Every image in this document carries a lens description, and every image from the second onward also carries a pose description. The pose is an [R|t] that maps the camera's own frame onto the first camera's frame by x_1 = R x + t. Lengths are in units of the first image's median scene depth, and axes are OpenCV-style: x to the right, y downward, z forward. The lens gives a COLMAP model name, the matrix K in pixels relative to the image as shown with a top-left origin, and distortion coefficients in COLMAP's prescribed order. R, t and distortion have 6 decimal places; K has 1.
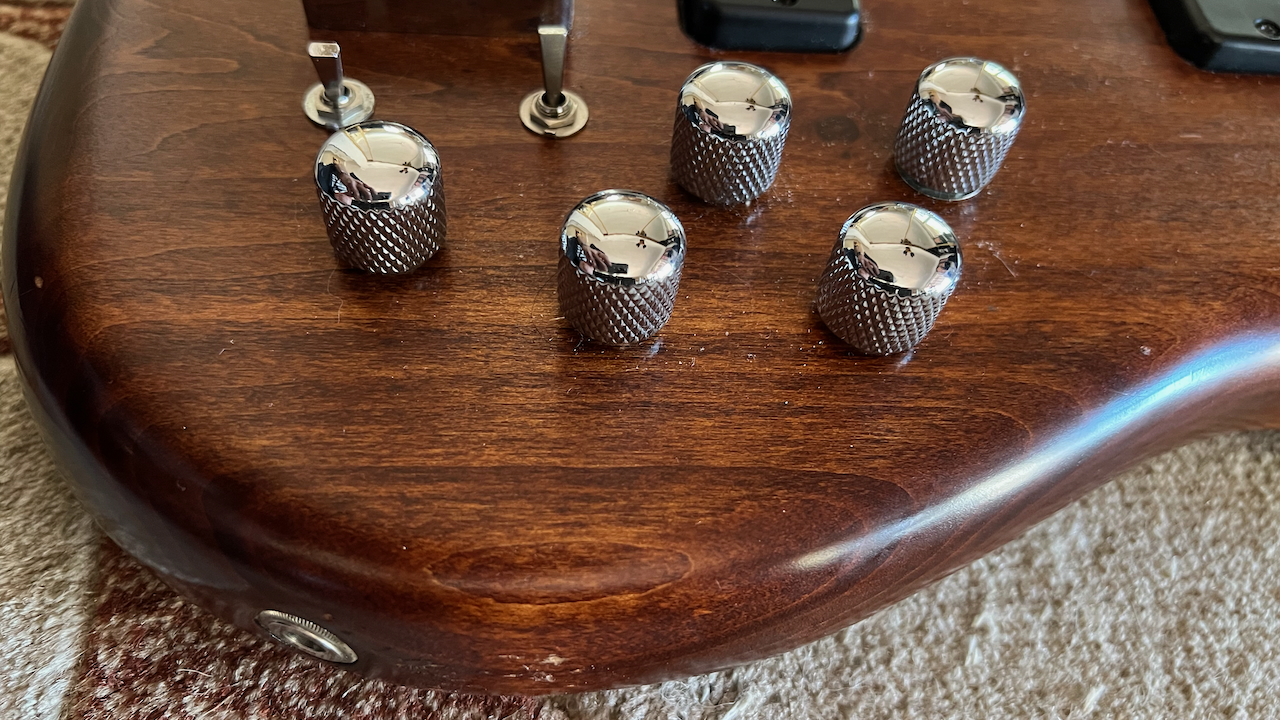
lens RADIAL K [[996.9, 0, 641.2], [0, 996.9, 353.2], [0, 0, 1]] dist [0.001607, 0.001311]
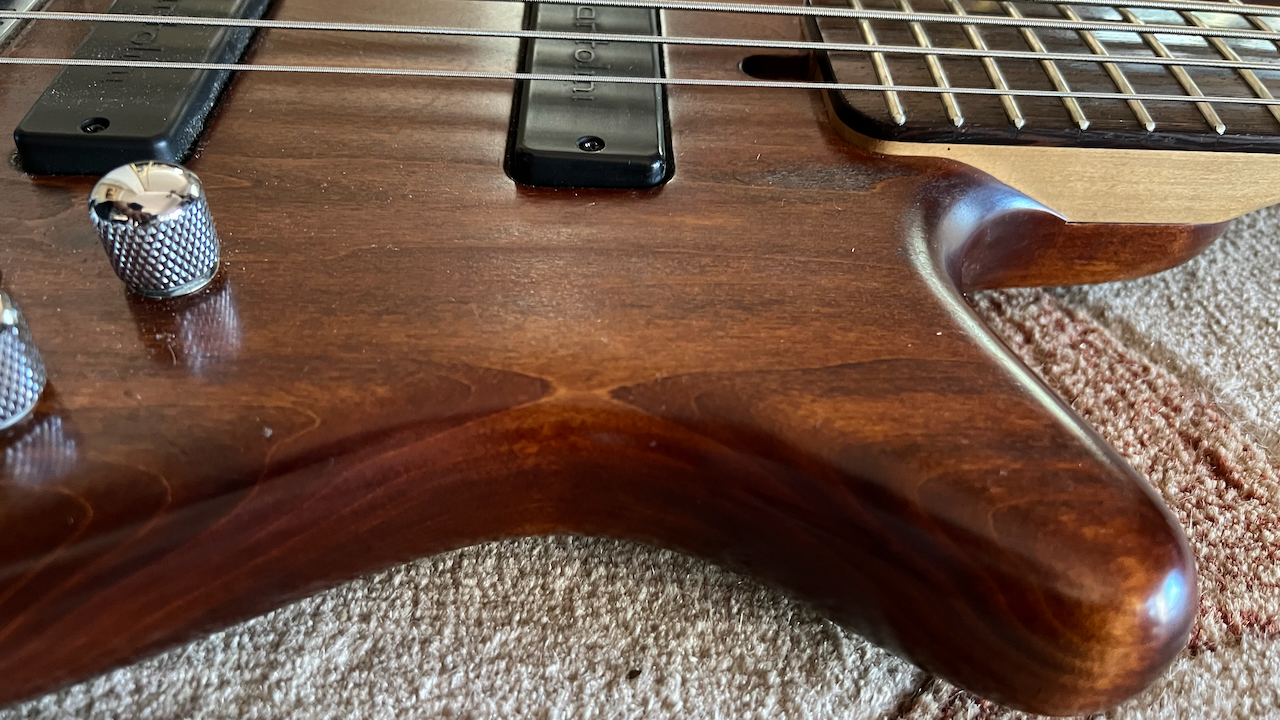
lens RADIAL K [[996.9, 0, 641.2], [0, 996.9, 353.2], [0, 0, 1]] dist [0.001607, 0.001311]
pose [[0.998374, -0.021657, -0.052720, 0.788555], [0.009989, 0.977164, -0.212253, 0.112937], [0.056113, 0.211382, 0.975792, 0.044167]]
